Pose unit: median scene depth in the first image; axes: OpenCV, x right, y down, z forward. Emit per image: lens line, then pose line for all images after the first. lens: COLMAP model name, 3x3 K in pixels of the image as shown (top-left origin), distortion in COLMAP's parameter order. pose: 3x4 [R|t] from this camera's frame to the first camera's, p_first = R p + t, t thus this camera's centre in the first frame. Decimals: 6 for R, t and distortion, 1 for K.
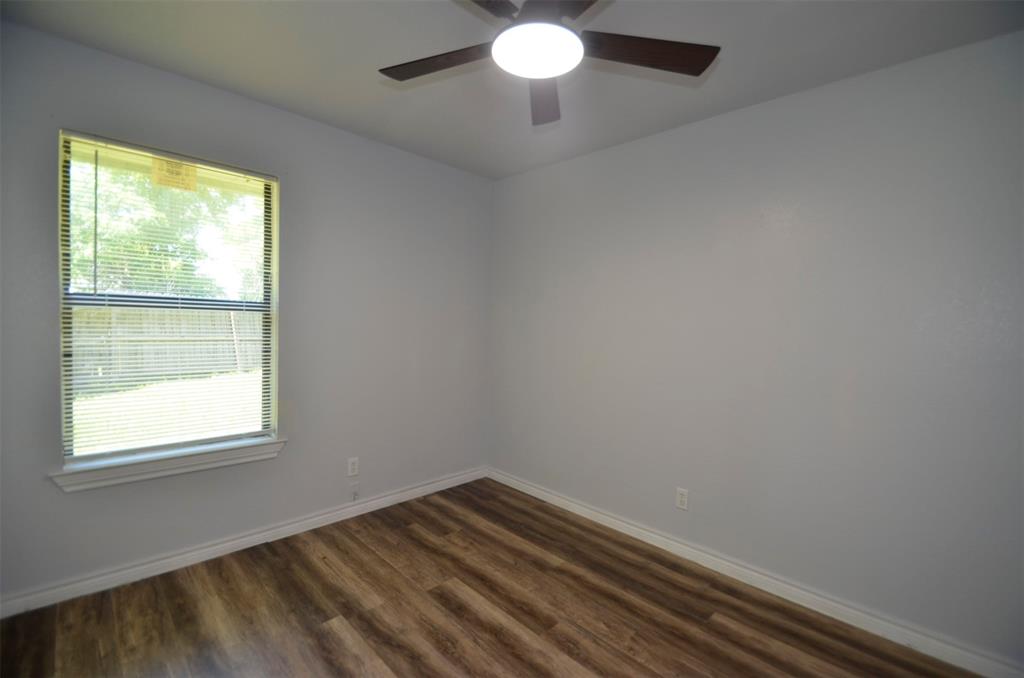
lens RADIAL K [[450.2, 0, 512.0], [0, 450.2, 339.0], [0, 0, 1]] dist [0.024298, 0.000009]
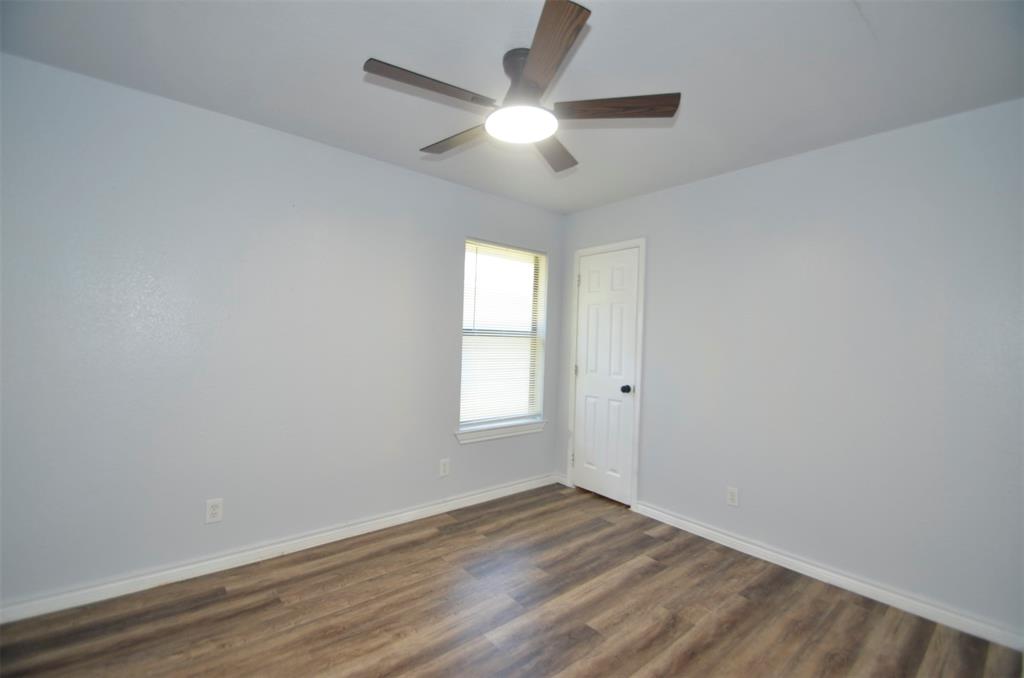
lens RADIAL K [[442.4, 0, 510.6], [0, 442.4, 340.1], [0, 0, 1]] dist [0.000484, -0.009353]
pose [[0.999522, 0.005059, -0.030510, -0.581386], [-0.006042, 0.999463, -0.032215, -0.003177], [0.030330, 0.032384, 0.999015, -0.527283]]
